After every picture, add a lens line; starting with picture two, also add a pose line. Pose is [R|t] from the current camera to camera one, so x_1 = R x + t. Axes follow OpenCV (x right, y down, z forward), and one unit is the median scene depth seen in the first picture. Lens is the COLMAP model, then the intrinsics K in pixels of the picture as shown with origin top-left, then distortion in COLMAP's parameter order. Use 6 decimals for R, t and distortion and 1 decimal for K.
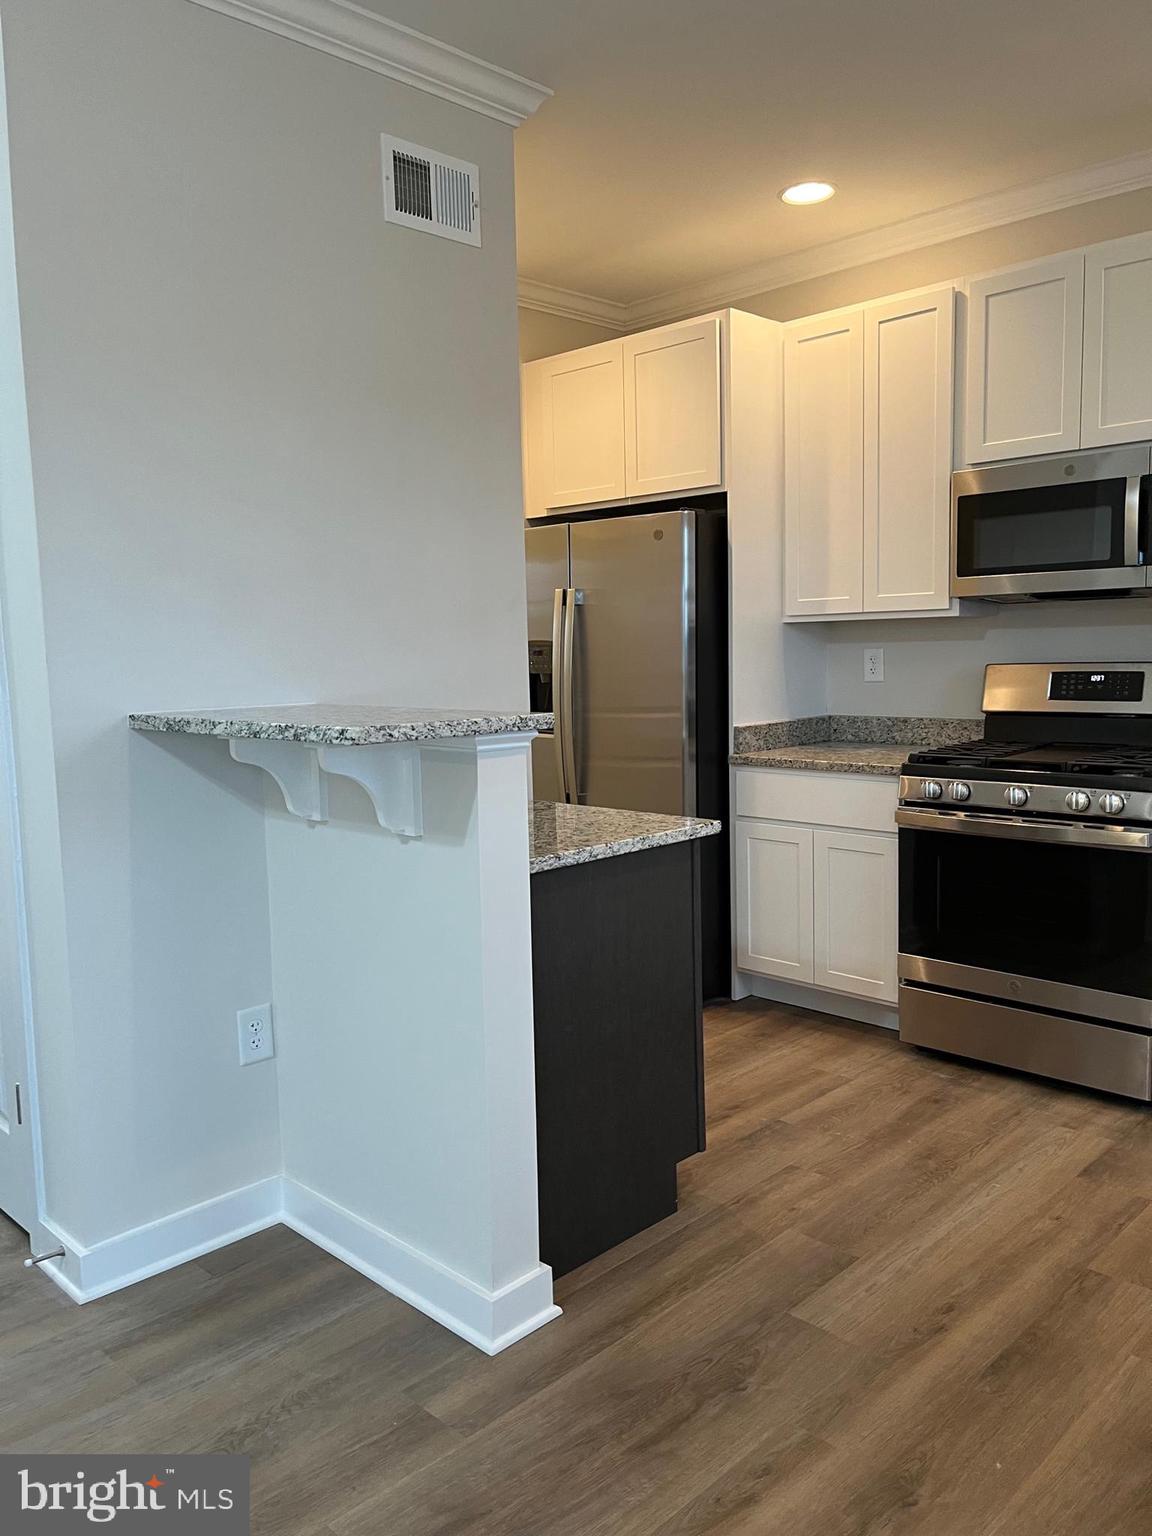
lens RADIAL K [[1165.3, 0, 573.6], [0, 1165.3, 772.5], [0, 0, 1]] dist [0.038735, -0.044091]
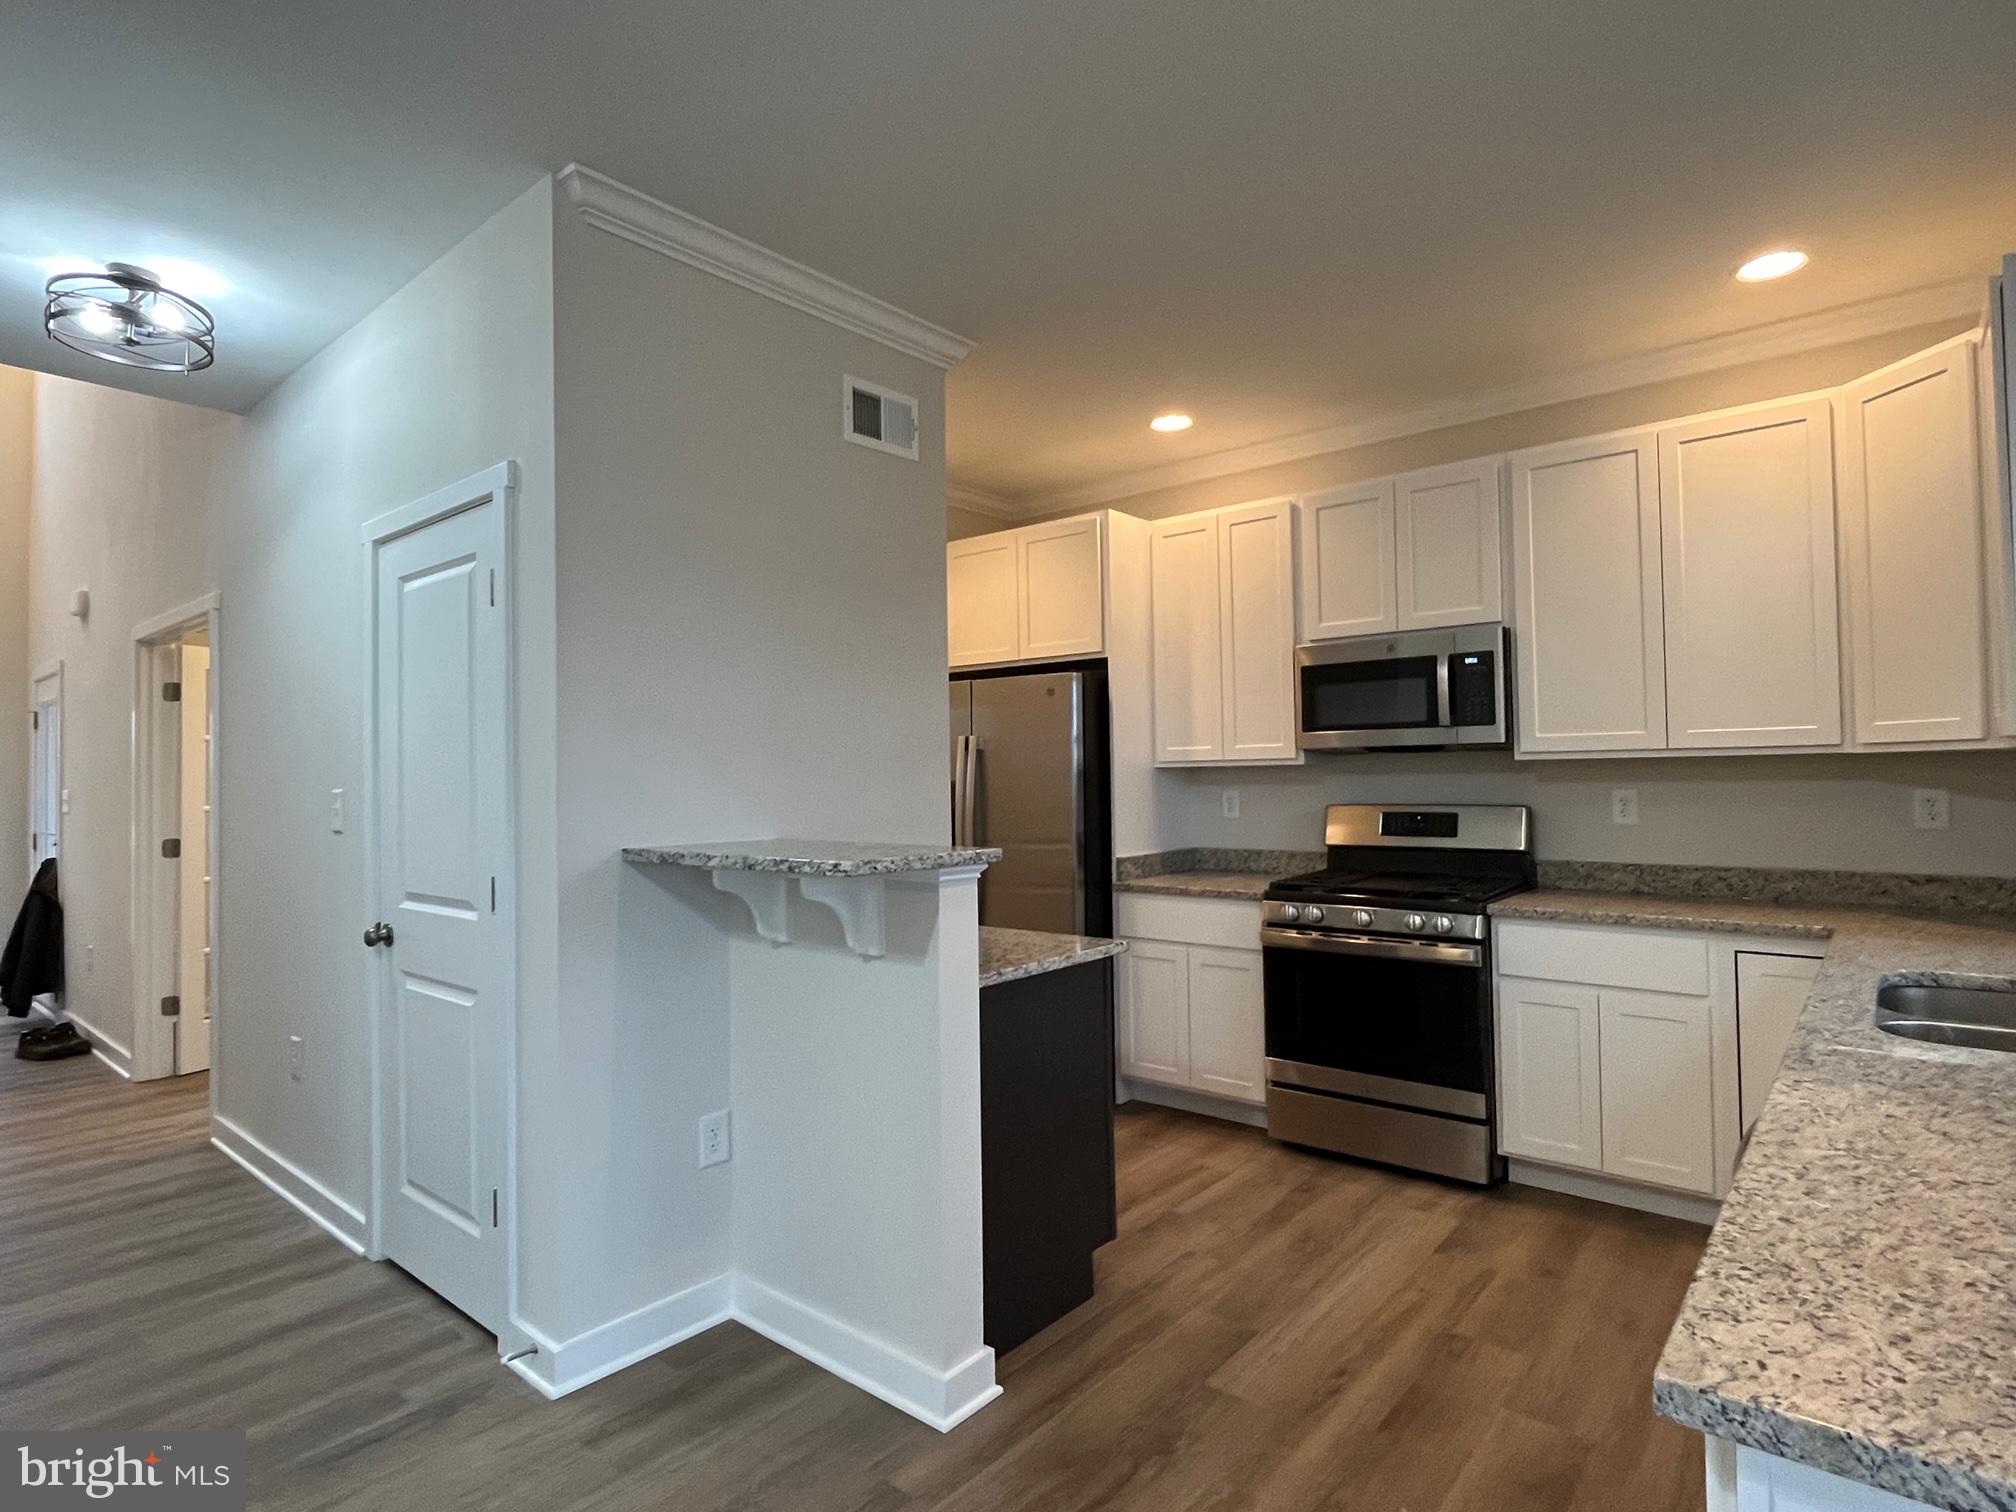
lens RADIAL K [[1077.8, 0, 1005.8], [0, 1077.8, 748.4], [0, 0, 1]] dist [-0.009201, 0.001938]
pose [[0.996487, 0.010464, 0.083089, -0.084268], [0.000877, 0.990805, -0.135297, -0.003309], [-0.083741, 0.134895, 0.987315, -0.072624]]
